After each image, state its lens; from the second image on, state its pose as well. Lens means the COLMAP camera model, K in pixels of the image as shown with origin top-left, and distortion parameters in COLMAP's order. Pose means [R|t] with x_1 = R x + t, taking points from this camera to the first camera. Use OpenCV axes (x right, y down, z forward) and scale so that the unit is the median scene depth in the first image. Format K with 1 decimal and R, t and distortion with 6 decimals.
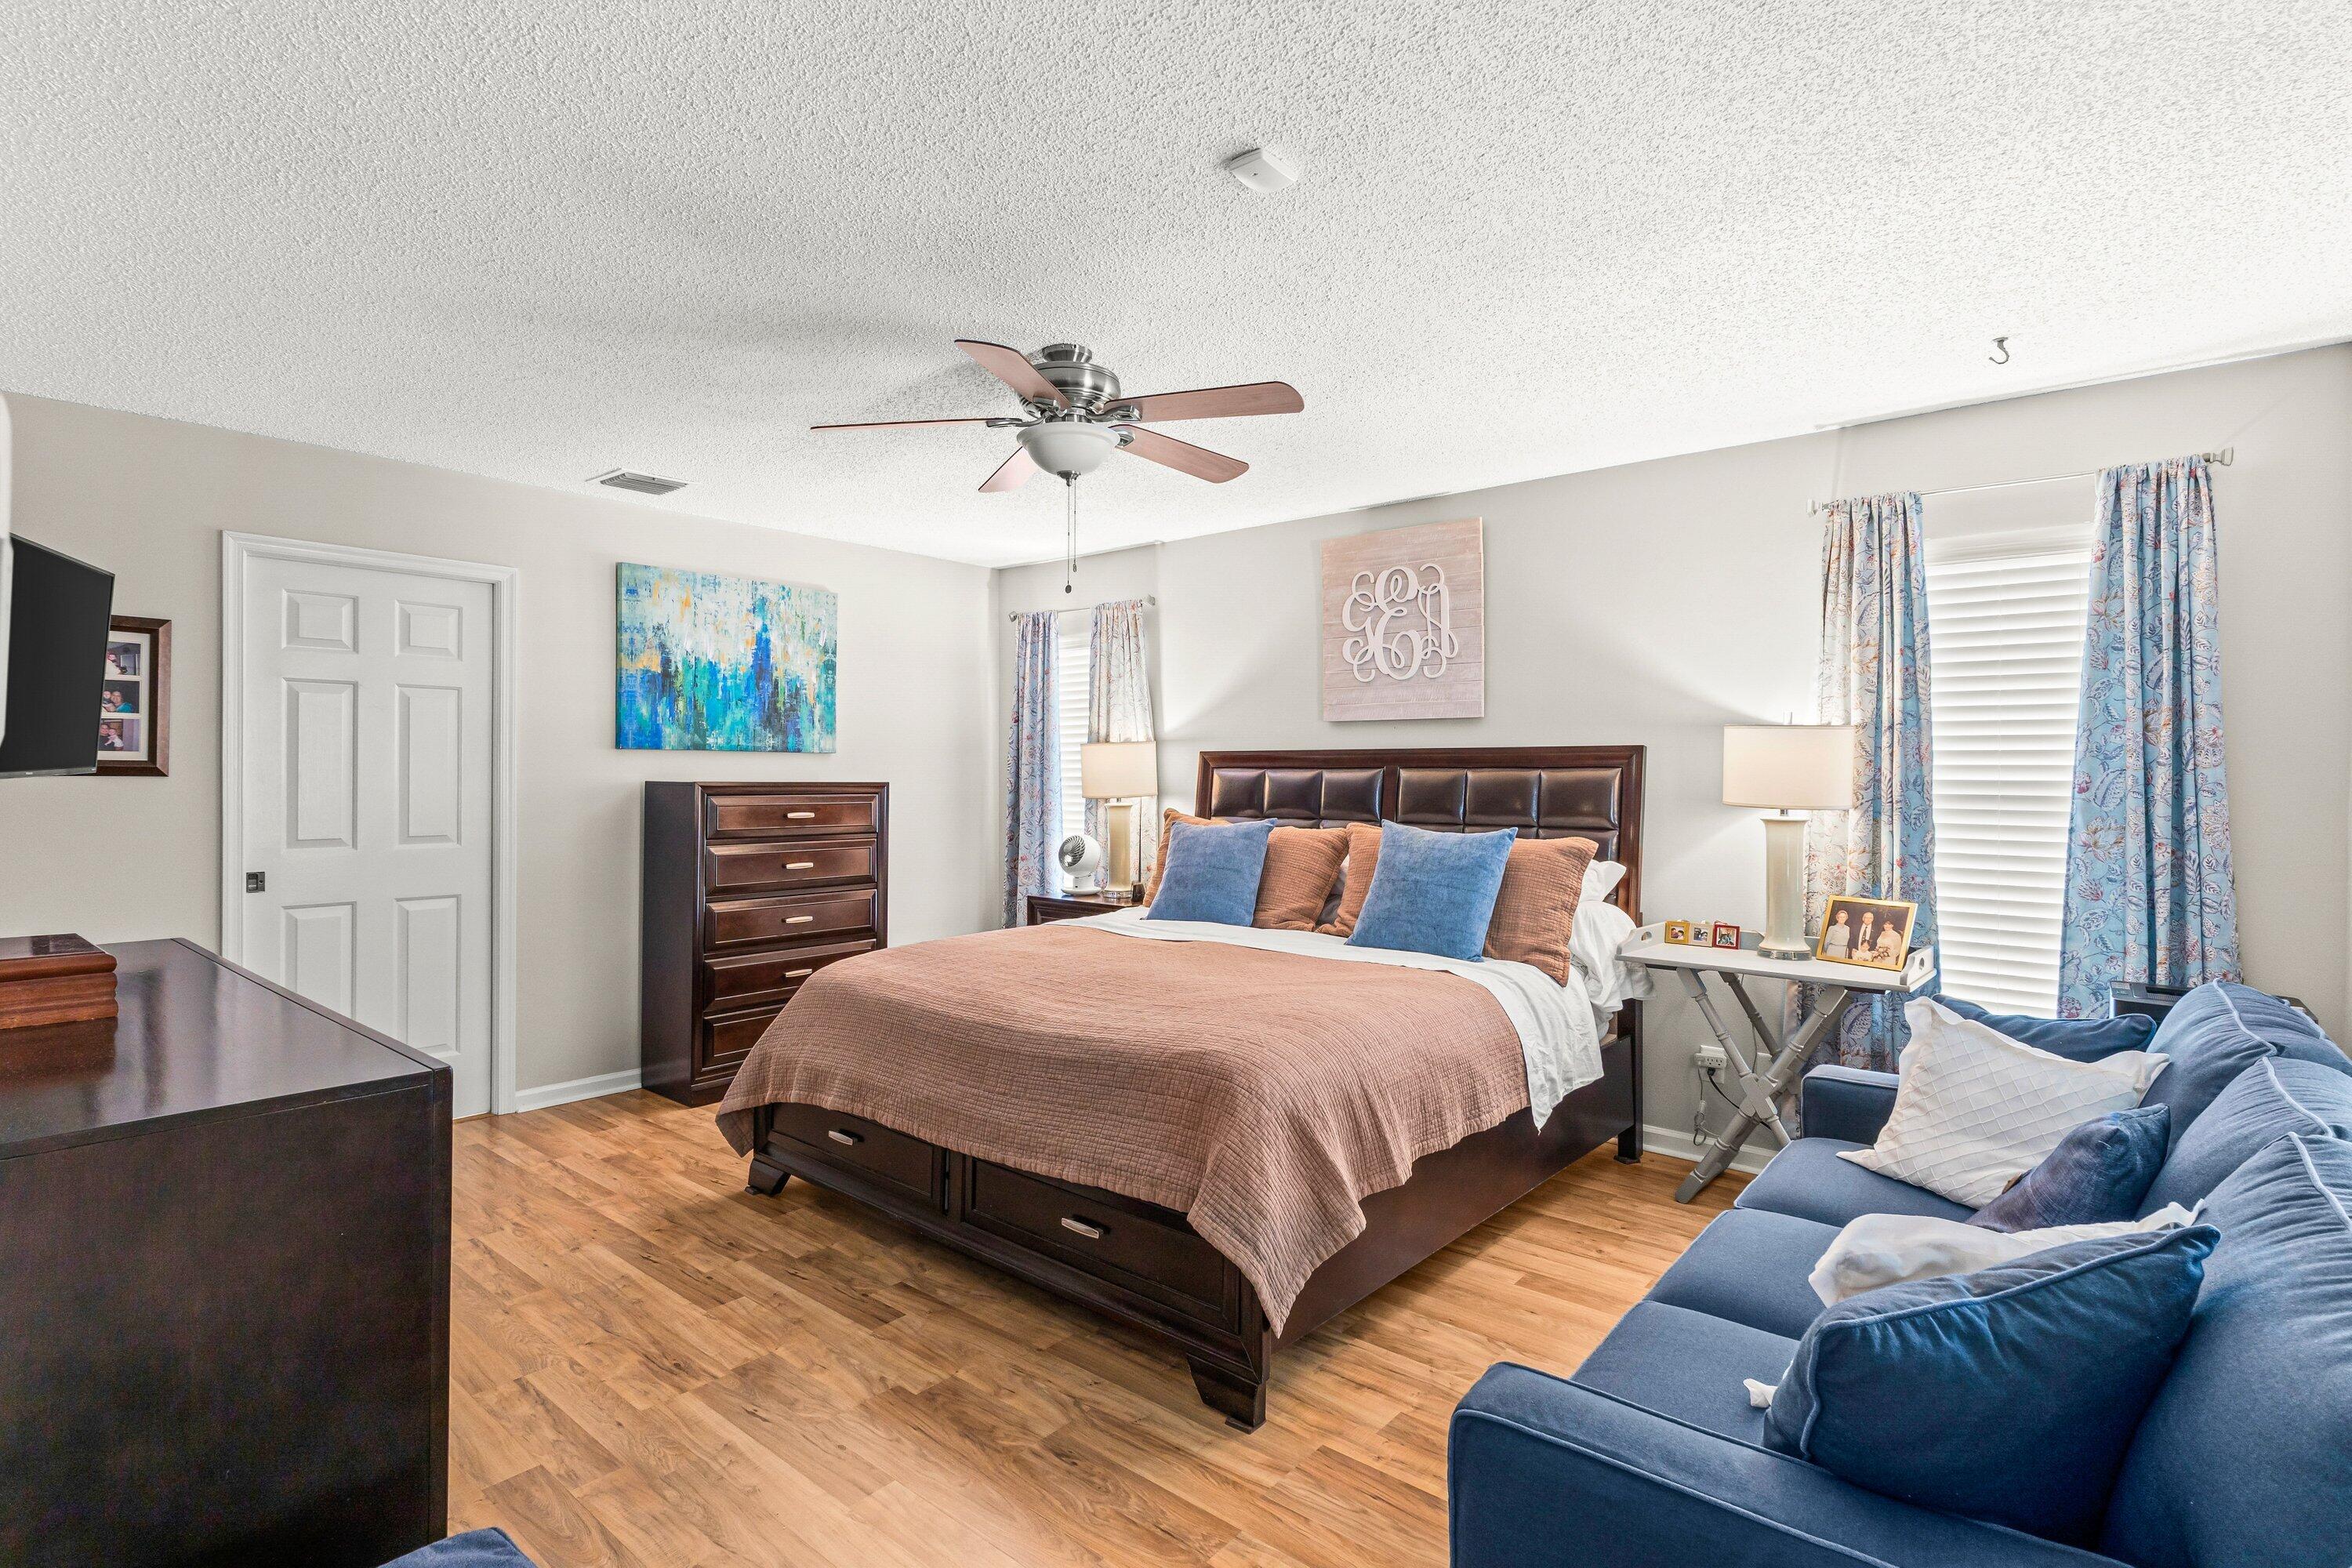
lens RADIAL K [[1131.0, 0, 1169.4], [0, 1131.0, 786.8], [0, 0, 1]] dist [0.014464, -0.000228]
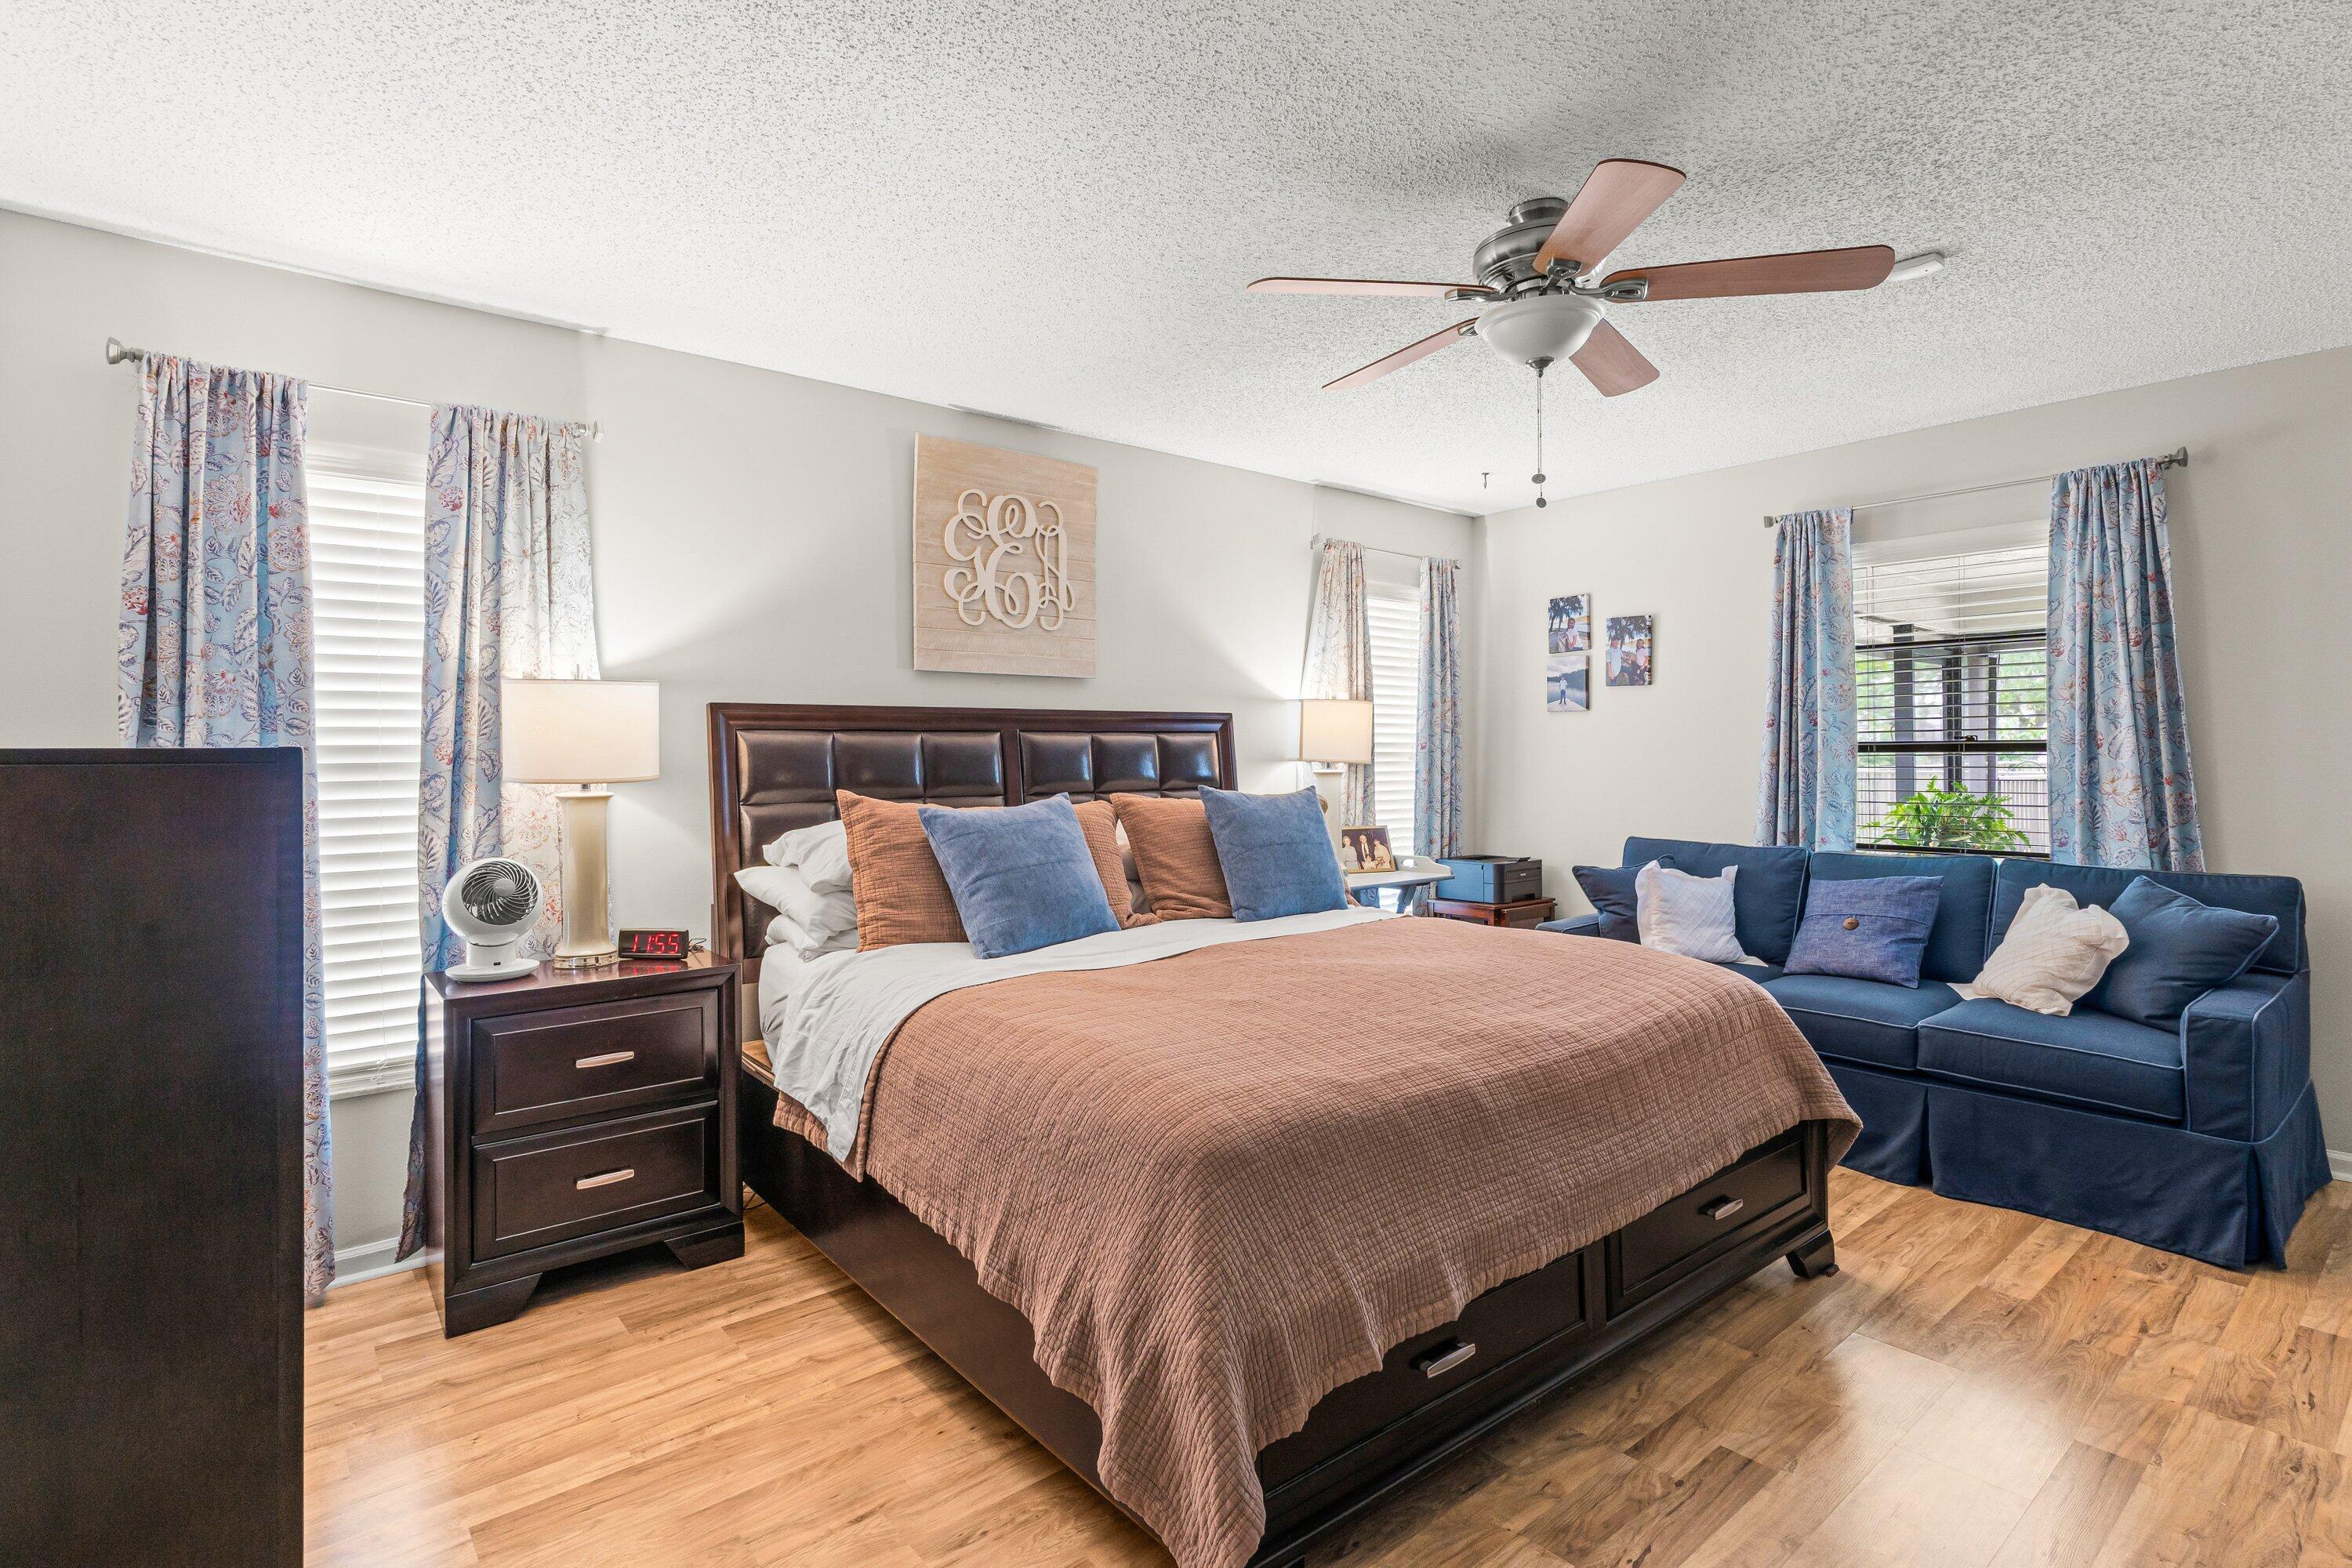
lens RADIAL K [[1139.0, 0, 1158.2], [0, 1139.0, 778.6], [0, 0, 1]] dist [0.000206, 0.000609]
pose [[0.184056, -0.030240, 0.982451, -0.640193], [0.019102, 0.999448, 0.027185, -0.003027], [-0.982730, 0.013763, 0.184532, 0.759053]]
